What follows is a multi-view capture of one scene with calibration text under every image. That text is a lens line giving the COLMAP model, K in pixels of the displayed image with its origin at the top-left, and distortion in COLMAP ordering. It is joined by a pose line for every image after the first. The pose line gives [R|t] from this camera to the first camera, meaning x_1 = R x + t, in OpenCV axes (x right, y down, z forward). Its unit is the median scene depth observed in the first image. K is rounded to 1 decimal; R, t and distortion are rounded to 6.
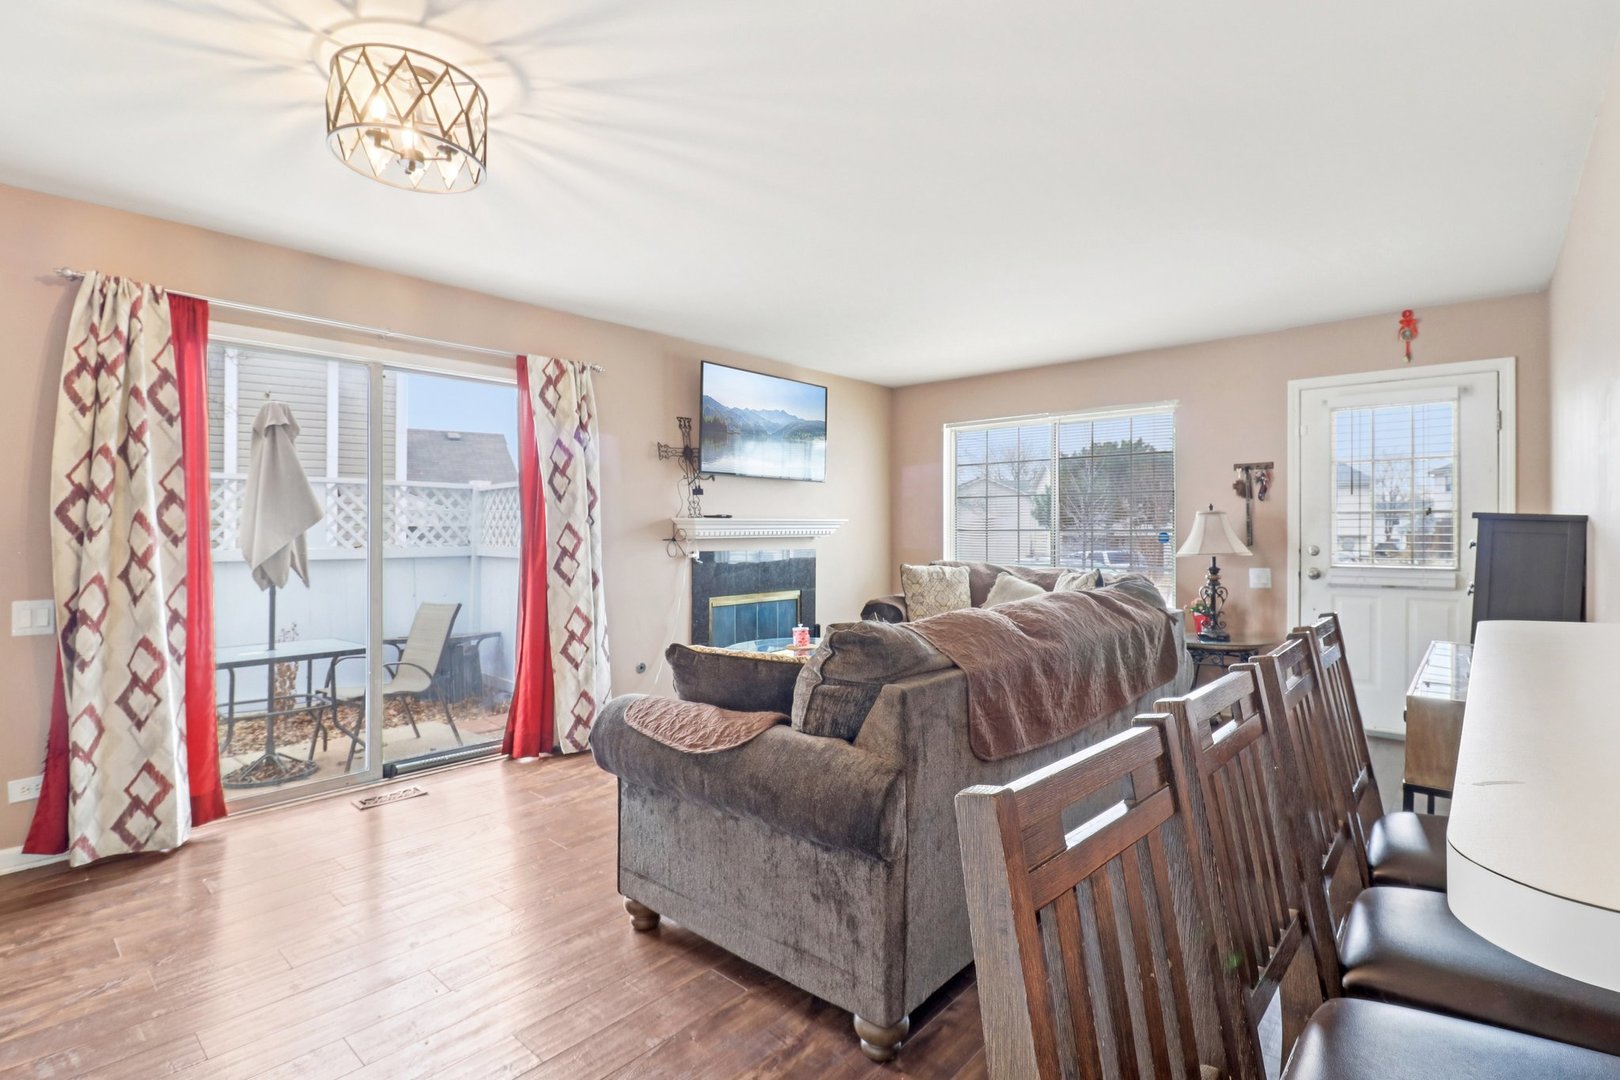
lens RADIAL K [[776.8, 0, 810.1], [0, 776.8, 535.3], [0, 0, 1]] dist [0.001845, 0.000247]
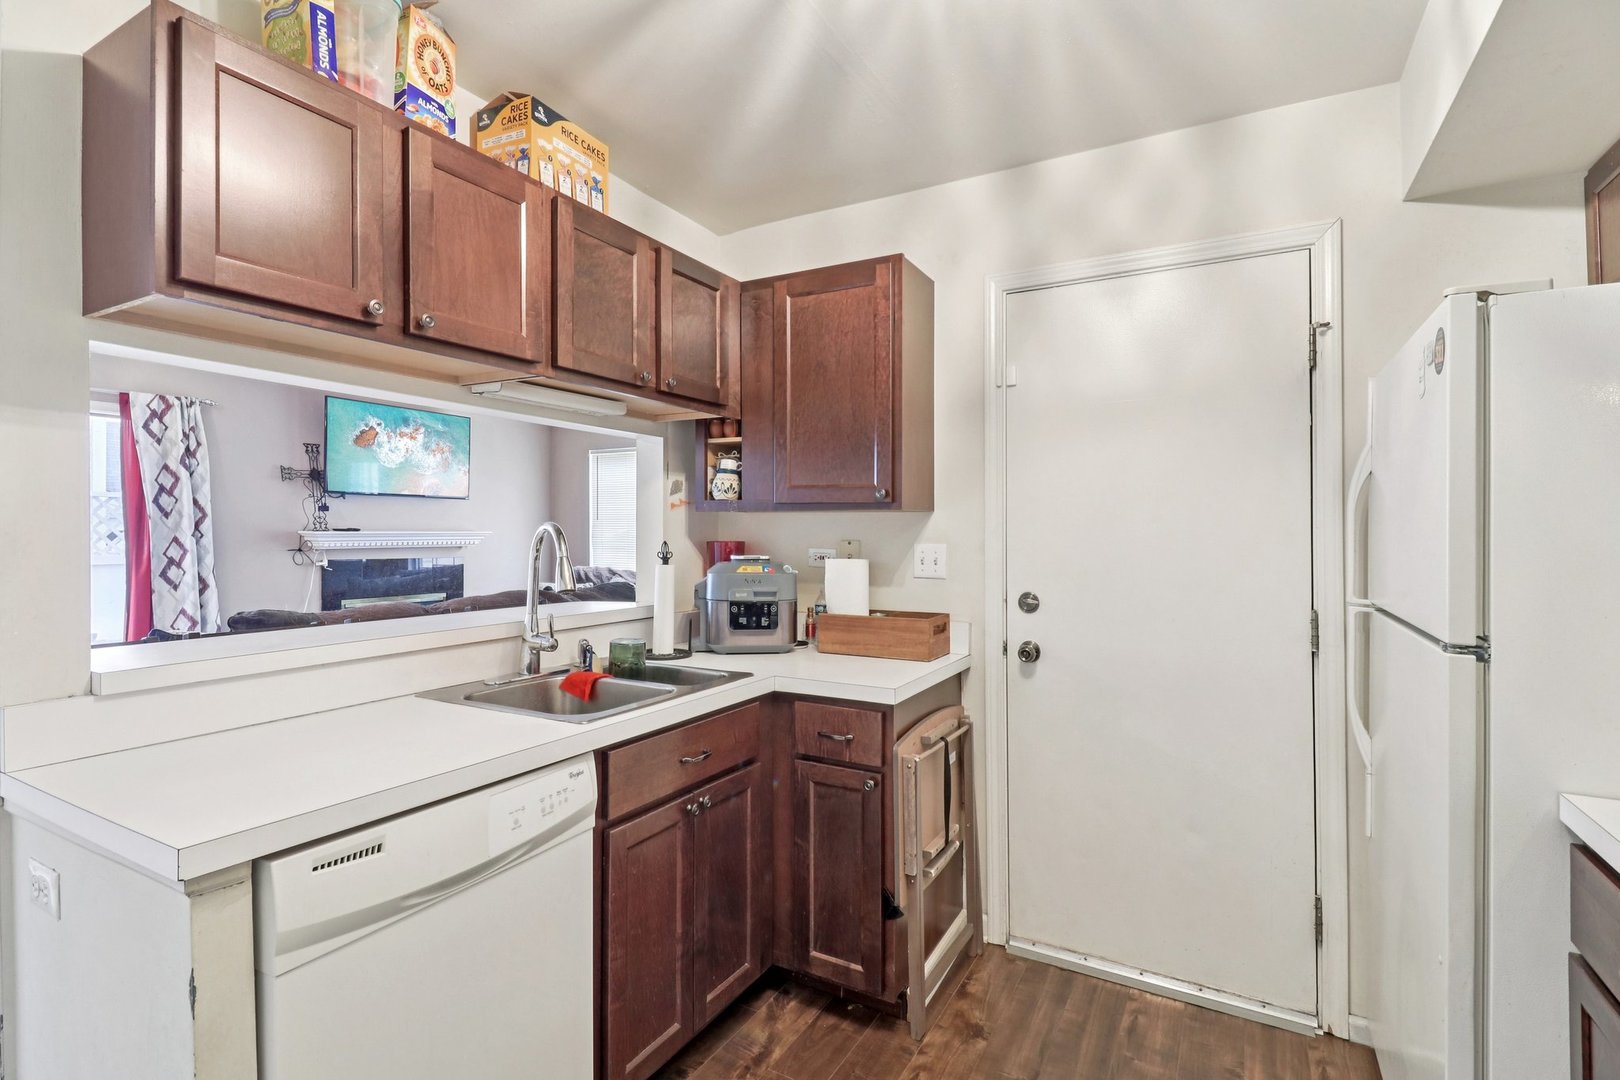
lens RADIAL K [[774.0, 0, 803.8], [0, 774.0, 538.5], [0, 0, 1]] dist [-0.020723, -0.000480]
pose [[0.976863, -0.005852, 0.213784, 0.362636], [0.007003, 0.999965, -0.004628, -0.001152], [-0.213749, 0.006018, 0.976870, -0.312882]]
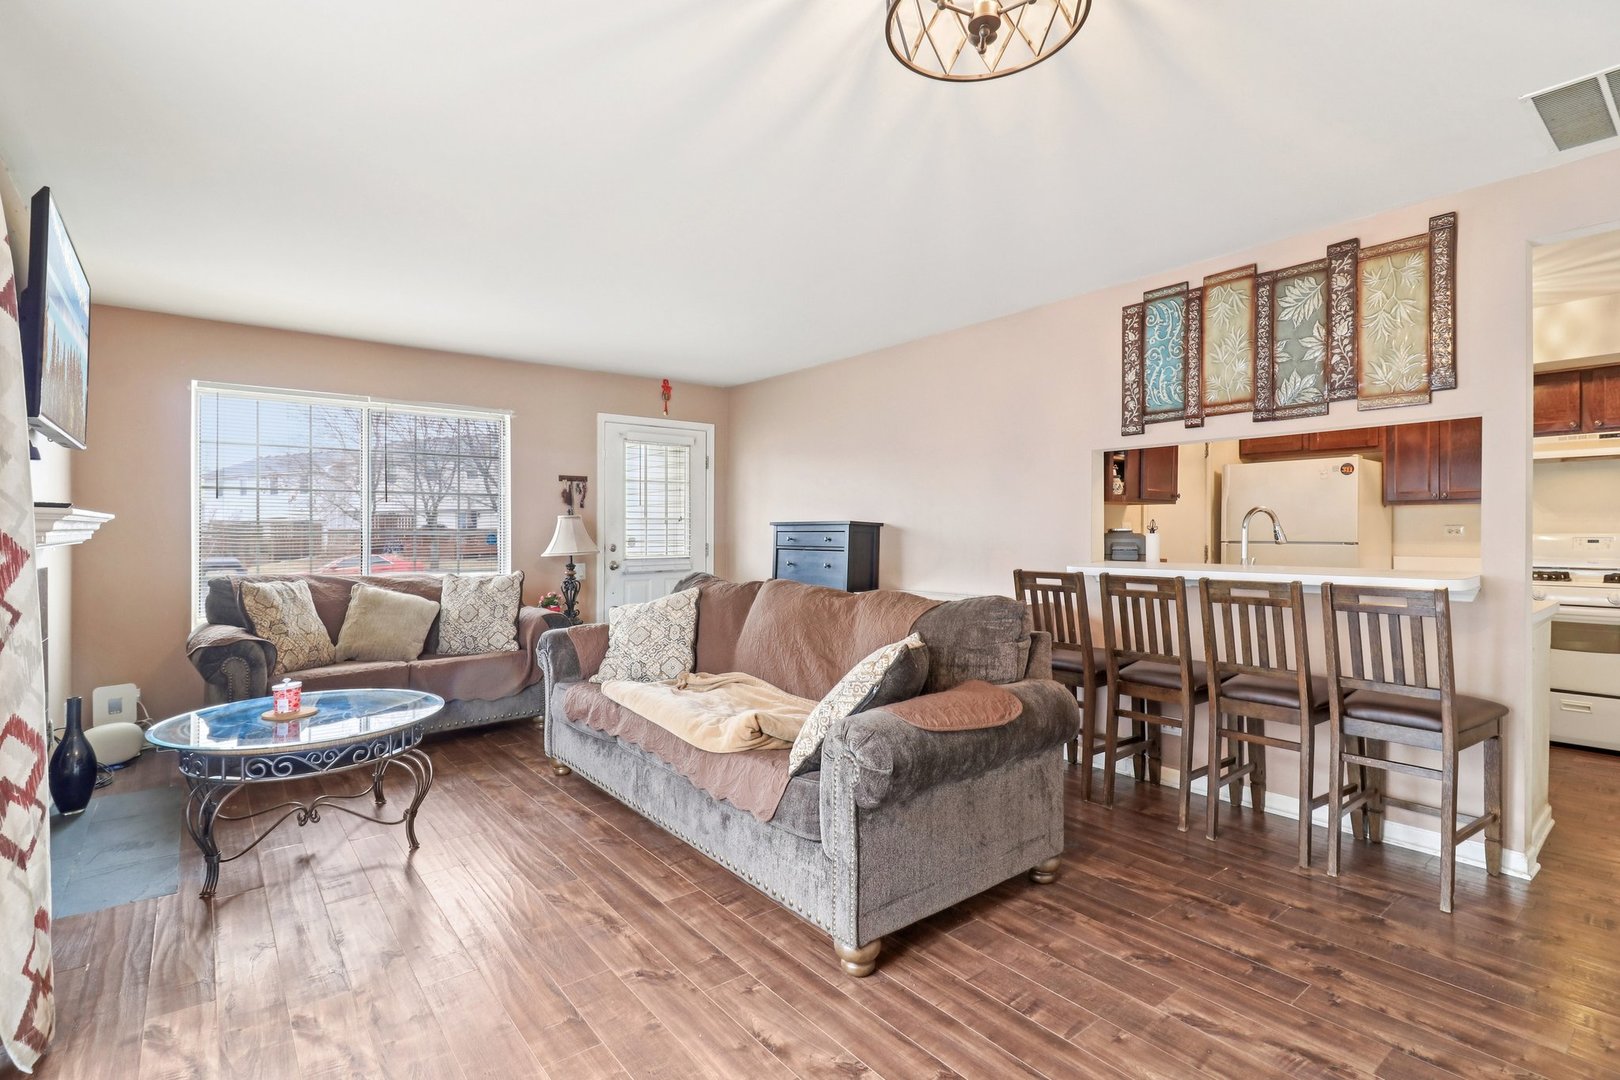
lens RADIAL K [[774.0, 0, 803.8], [0, 774.0, 538.5], [0, 0, 1]] dist [-0.020723, -0.000480]
pose [[0.169192, -0.006326, 0.985563, -0.624177], [0.009991, 0.999939, 0.004703, 0.001677], [-0.985533, 0.009051, 0.169244, 0.522351]]
